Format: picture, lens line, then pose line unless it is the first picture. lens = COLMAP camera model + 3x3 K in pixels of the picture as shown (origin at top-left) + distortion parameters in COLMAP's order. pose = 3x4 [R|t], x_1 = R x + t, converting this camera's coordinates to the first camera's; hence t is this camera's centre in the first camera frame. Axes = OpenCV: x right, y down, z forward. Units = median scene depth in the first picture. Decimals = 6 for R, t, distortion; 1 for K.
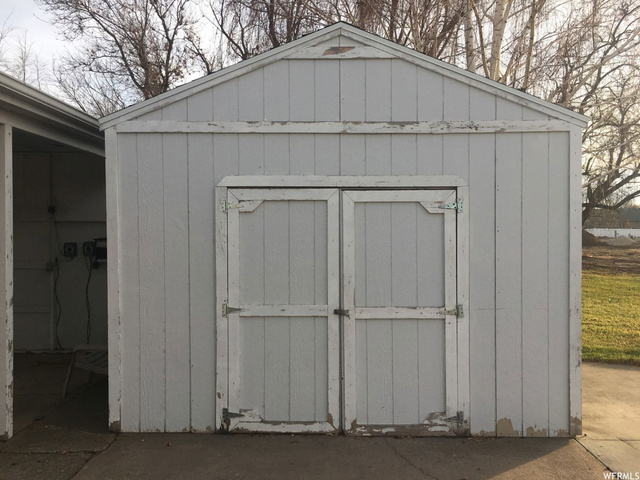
lens RADIAL K [[546.3, 0, 320.0], [0, 546.3, 240.0], [0, 0, 1]] dist [0.077794, -0.113443]
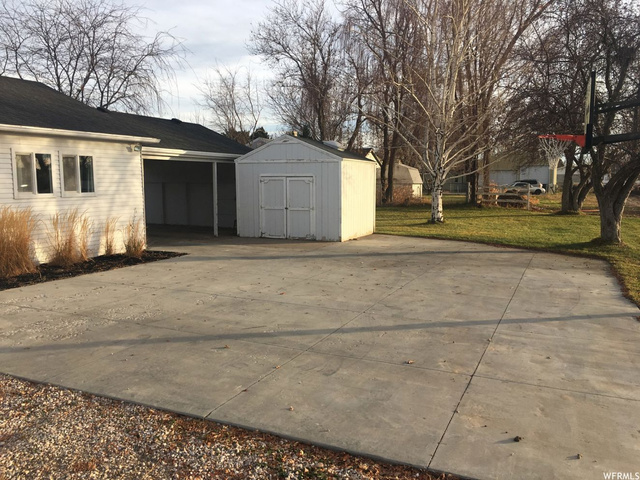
lens RADIAL K [[546.3, 0, 320.0], [0, 546.3, 240.0], [0, 0, 1]] dist [0.077794, -0.113443]
pose [[0.919859, 0.042385, -0.389952, 1.798684], [-0.008918, 0.996148, 0.087238, 0.013867], [0.392147, -0.076769, 0.916694, -2.522573]]
